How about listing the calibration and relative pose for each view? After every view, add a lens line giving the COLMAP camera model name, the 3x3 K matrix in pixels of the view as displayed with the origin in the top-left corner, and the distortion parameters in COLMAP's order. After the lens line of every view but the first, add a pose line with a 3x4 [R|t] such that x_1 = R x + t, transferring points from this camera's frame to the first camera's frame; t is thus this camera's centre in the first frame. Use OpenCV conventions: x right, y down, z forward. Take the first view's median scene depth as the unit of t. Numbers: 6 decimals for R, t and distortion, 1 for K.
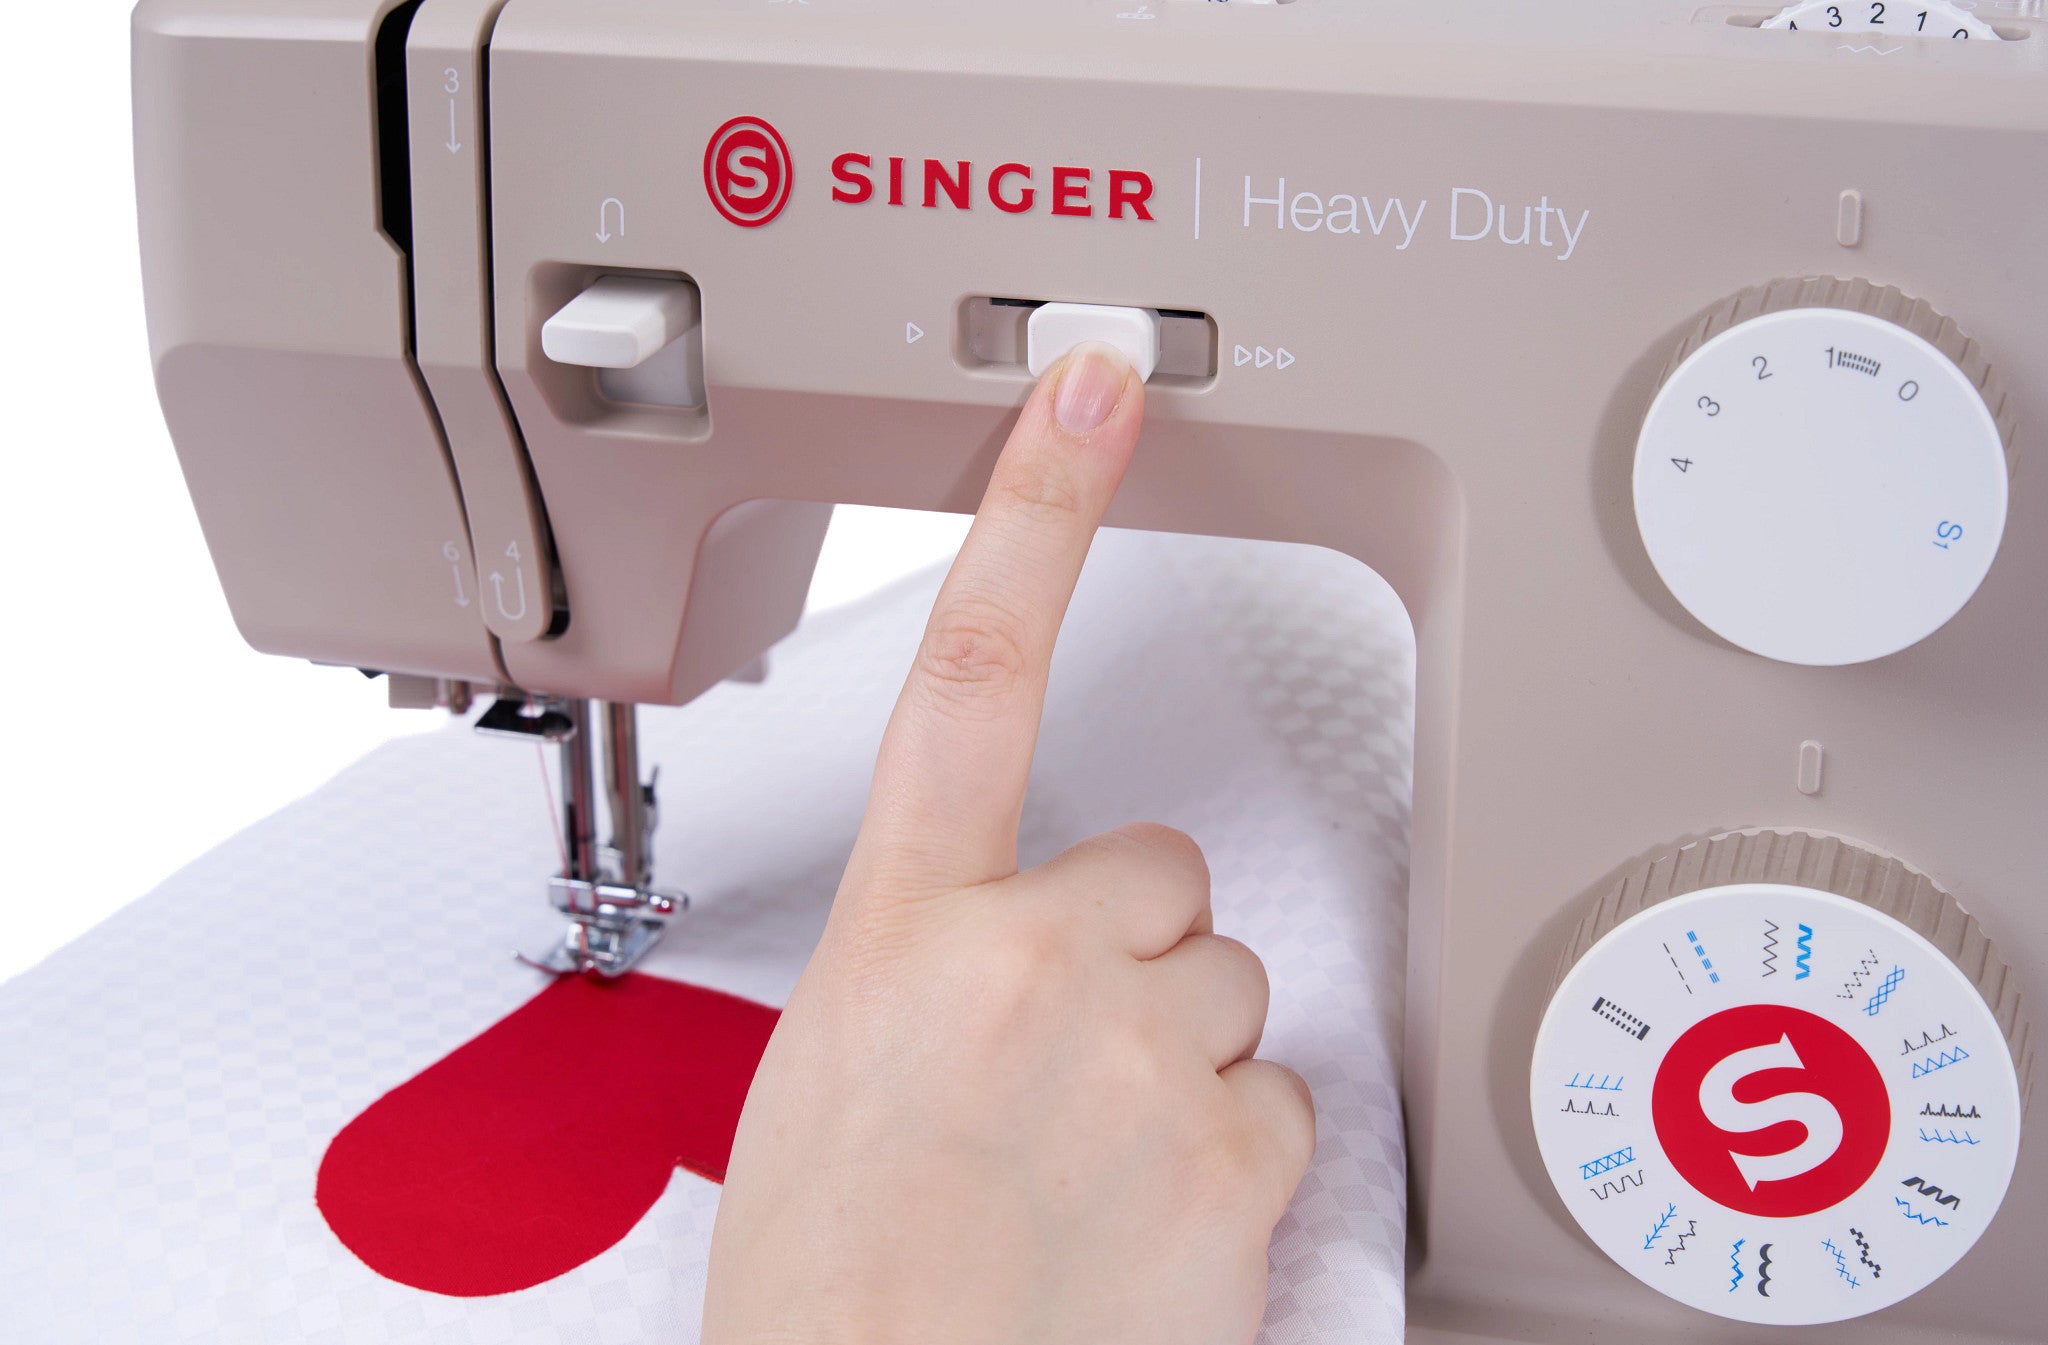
lens RADIAL K [[3911.4, 0, 1037.3], [0, 3911.4, 676.5], [0, 0, 1]] dist [-0.086626, 0.000000]
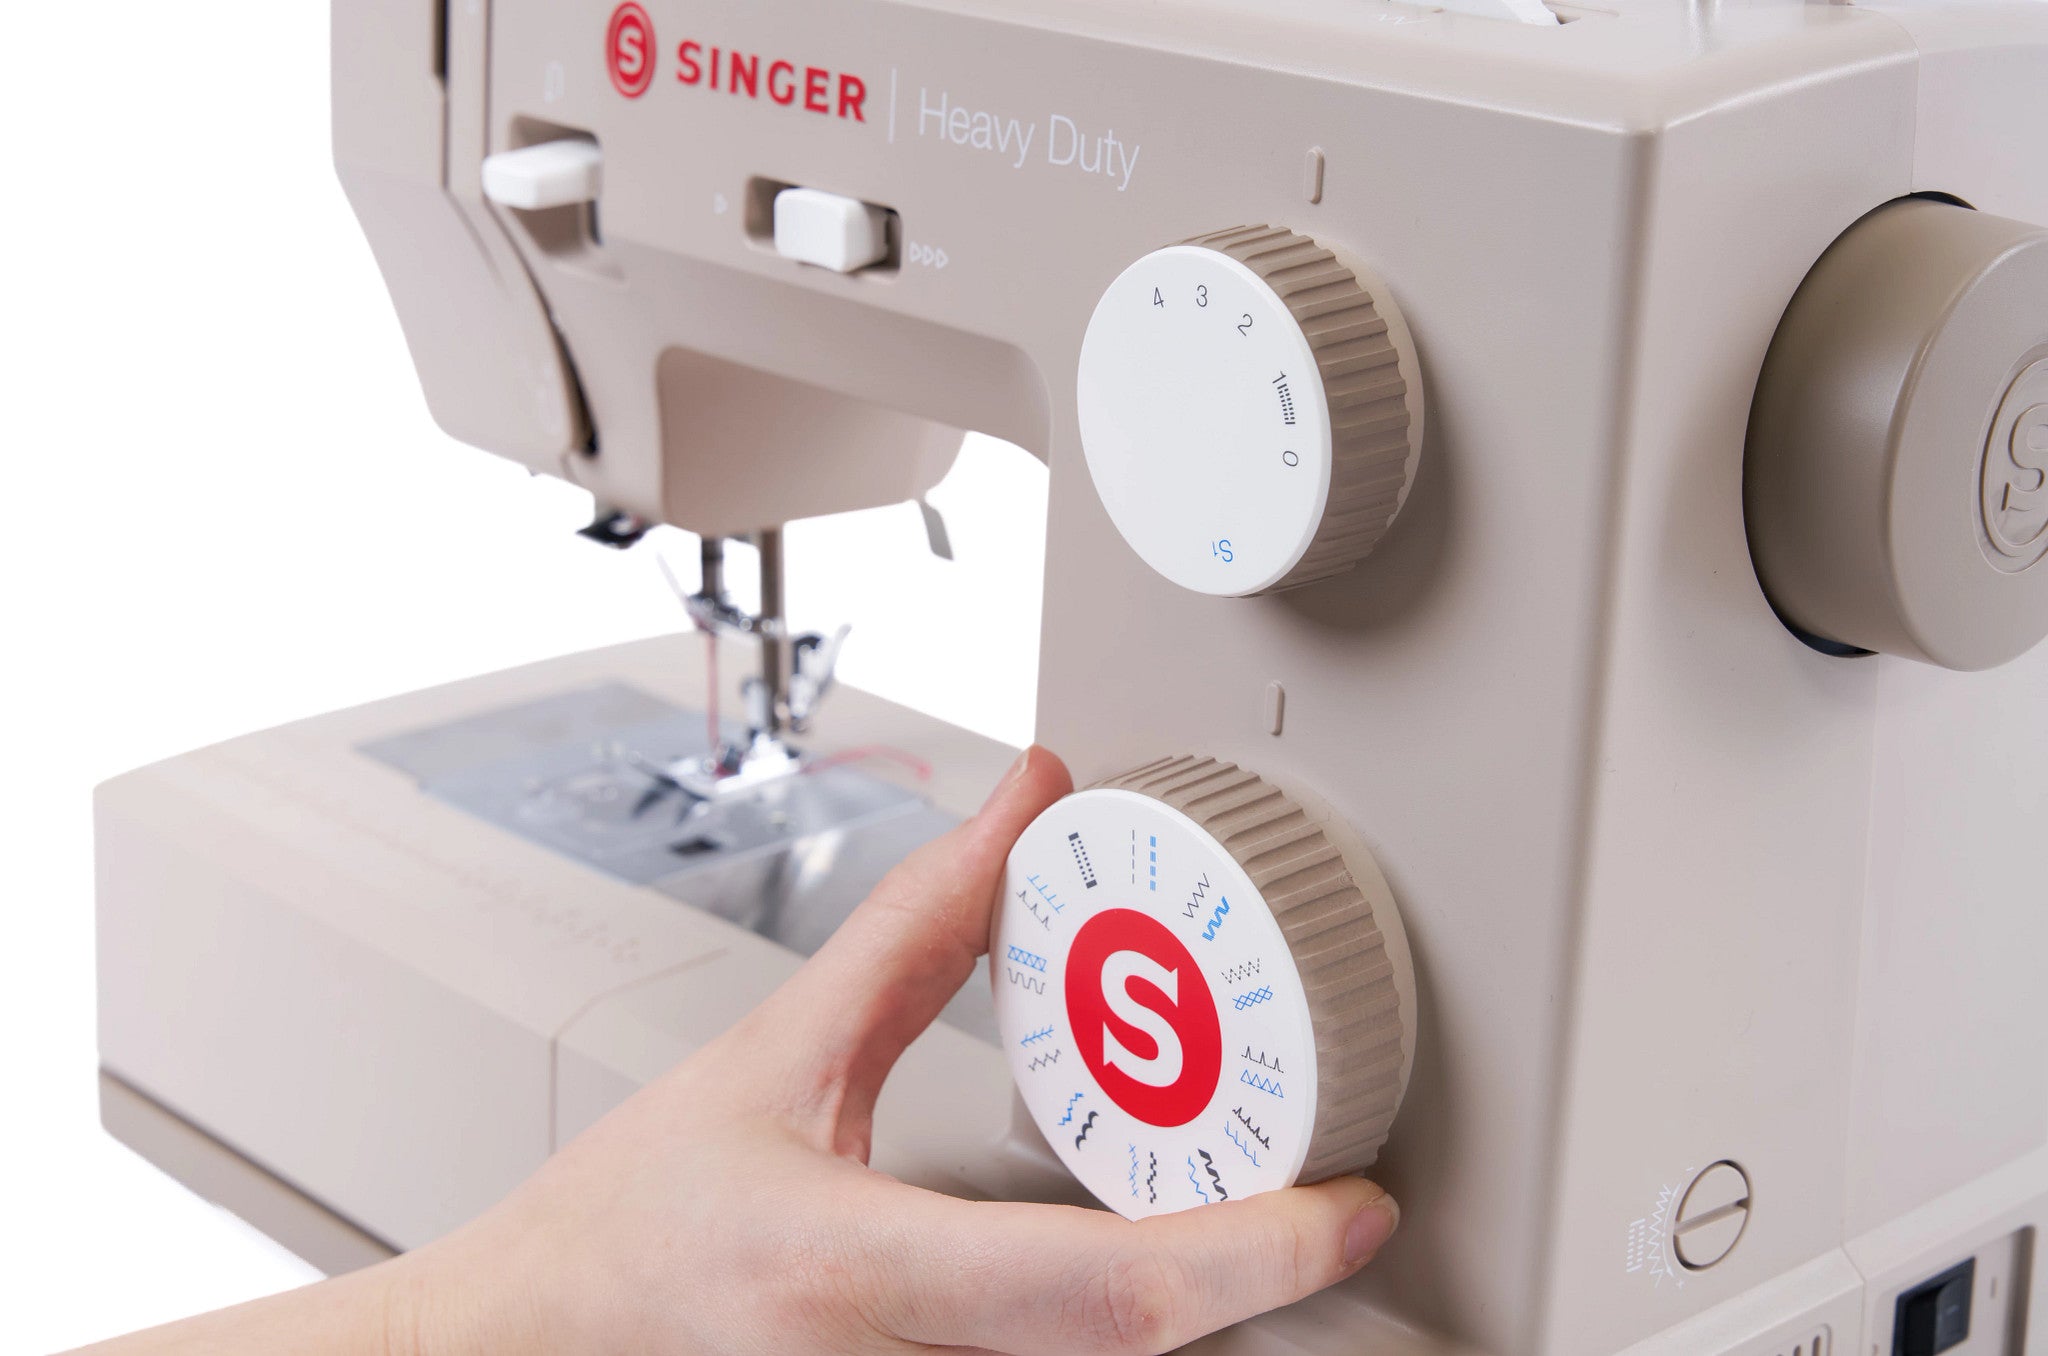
lens RADIAL K [[3911.4, 0, 1024.3], [0, 3911.4, 681.5], [0, 0, 1]] dist [-0.086626, 0.000000]
pose [[0.861279, 0.182619, -0.474182, 0.621729], [-0.199538, 0.979777, 0.014905, 0.013534], [0.467315, 0.081779, 0.880300, 0.056409]]
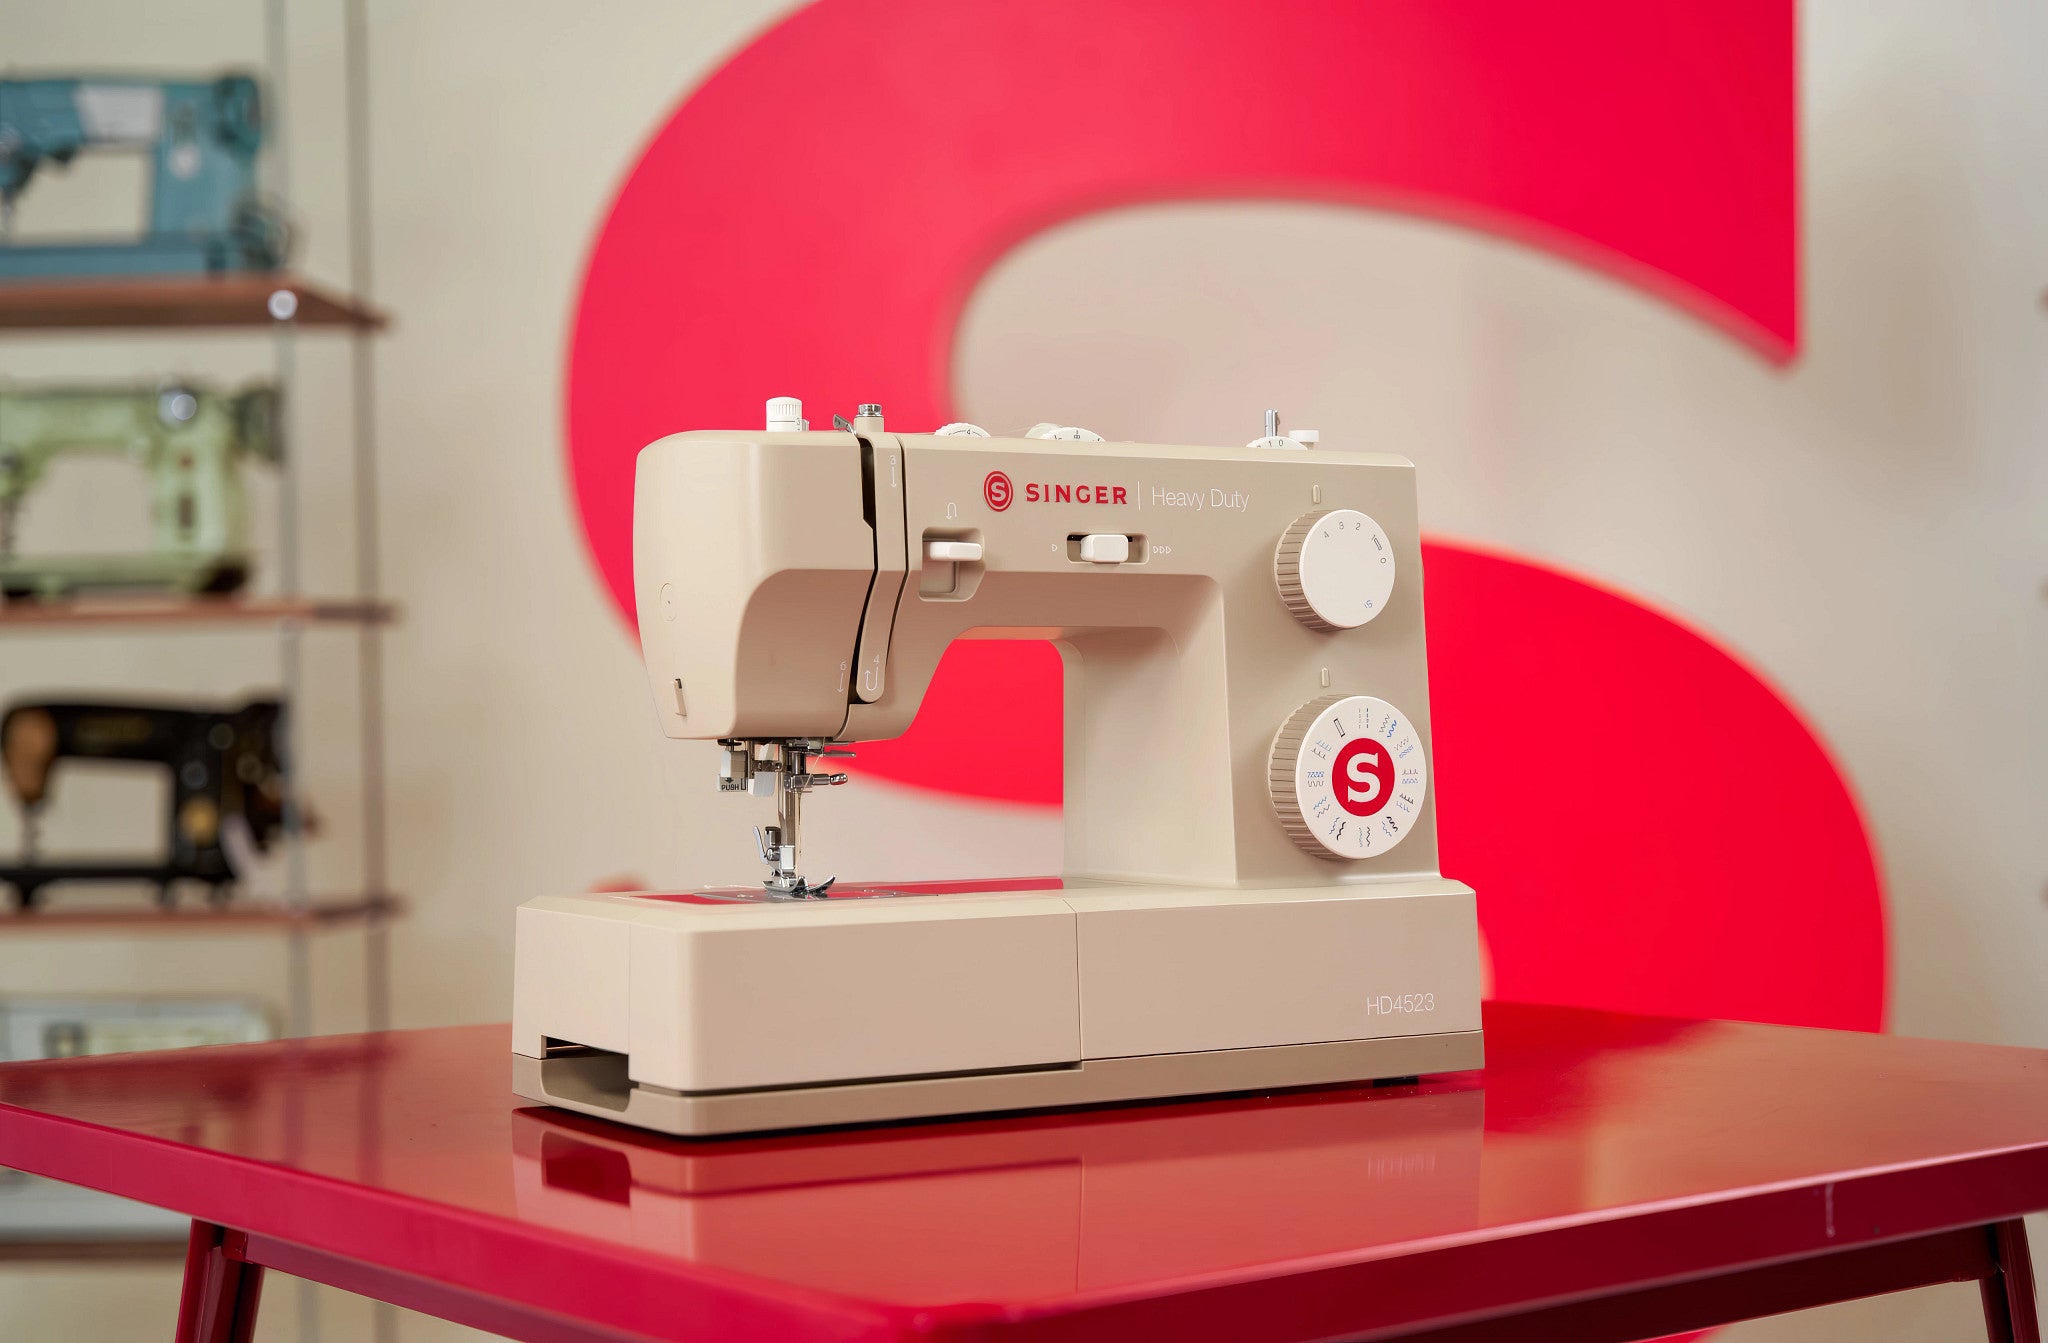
lens RADIAL K [[3911.4, 0, 1030.8], [0, 3911.4, 658.9], [0, 0, 1]] dist [-0.086626, 0.000000]
pose [[0.646632, 0.023231, 0.762448, -2.203493], [0.268585, 0.928593, -0.256081, 0.706329], [-0.713953, 0.370372, 0.594218, -0.619021]]
